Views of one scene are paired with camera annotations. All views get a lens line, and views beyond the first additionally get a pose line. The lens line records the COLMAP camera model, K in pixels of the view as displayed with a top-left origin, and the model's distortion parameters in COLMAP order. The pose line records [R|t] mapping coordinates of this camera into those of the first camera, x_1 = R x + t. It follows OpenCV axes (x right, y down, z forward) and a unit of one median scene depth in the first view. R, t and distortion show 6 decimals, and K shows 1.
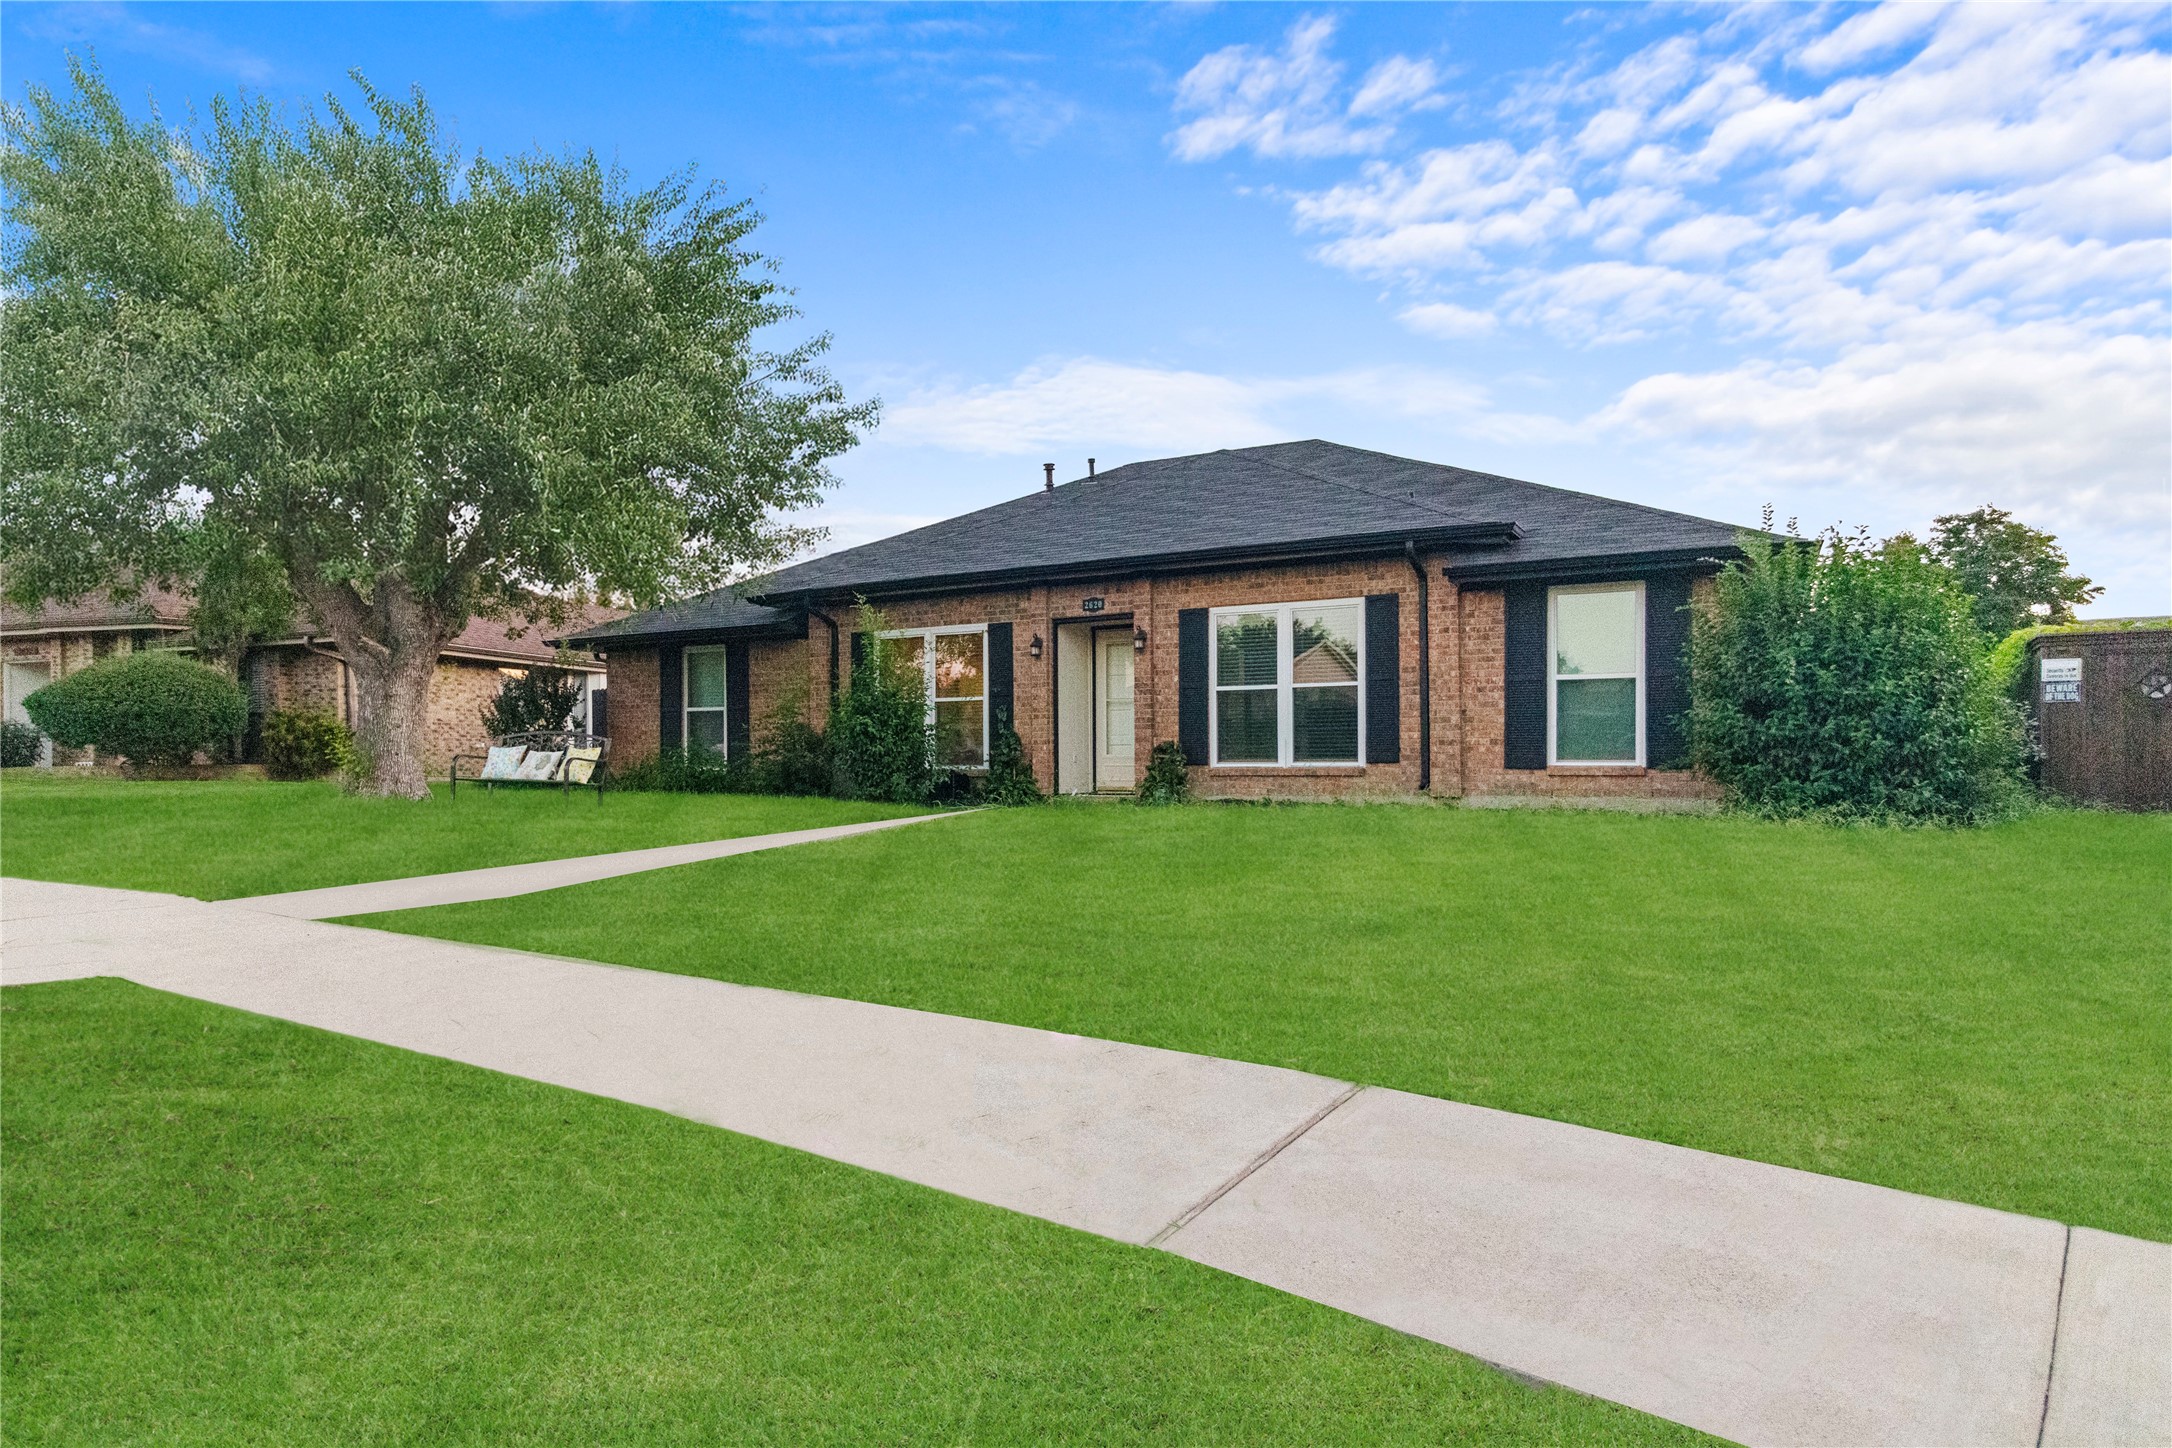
lens RADIAL K [[1218.2, 0, 1086.0], [0, 1218.2, 724.0], [0, 0, 1]] dist [-0.001224, 0.002172]
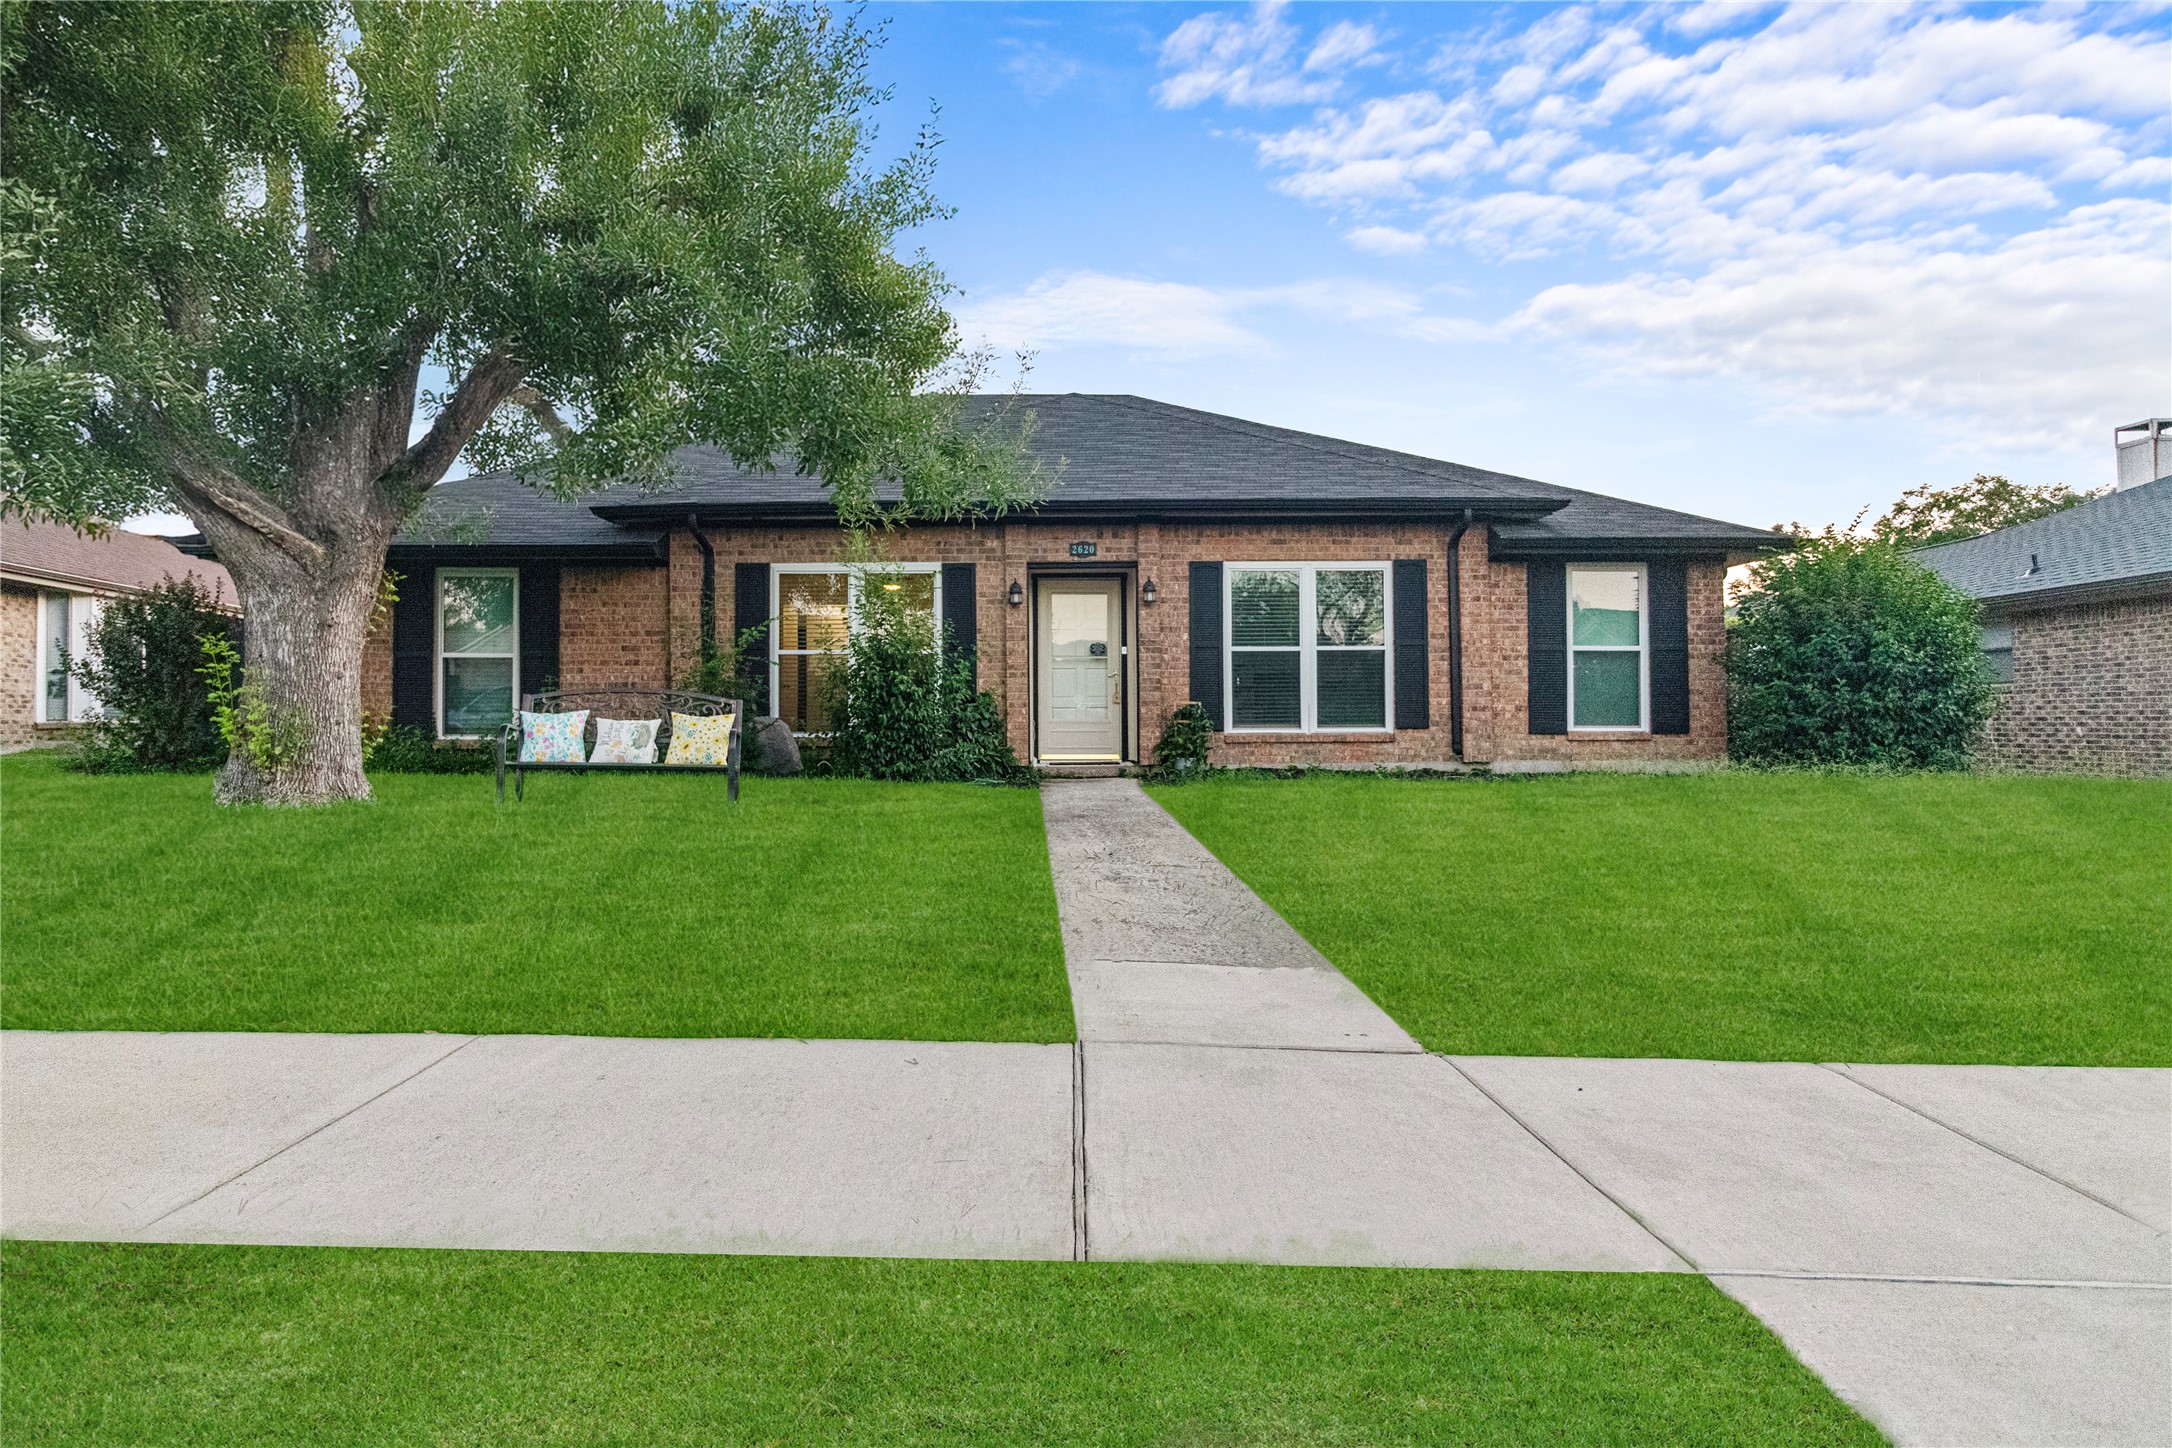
lens RADIAL K [[1218.2, 0, 1086.0], [0, 1218.2, 724.0], [0, 0, 1]] dist [-0.001224, 0.002172]
pose [[0.876454, -0.001265, 0.481484, -0.470084], [-0.014773, 0.999455, 0.029517, 0.002585], [-0.481259, -0.032983, 0.875958, 0.252514]]
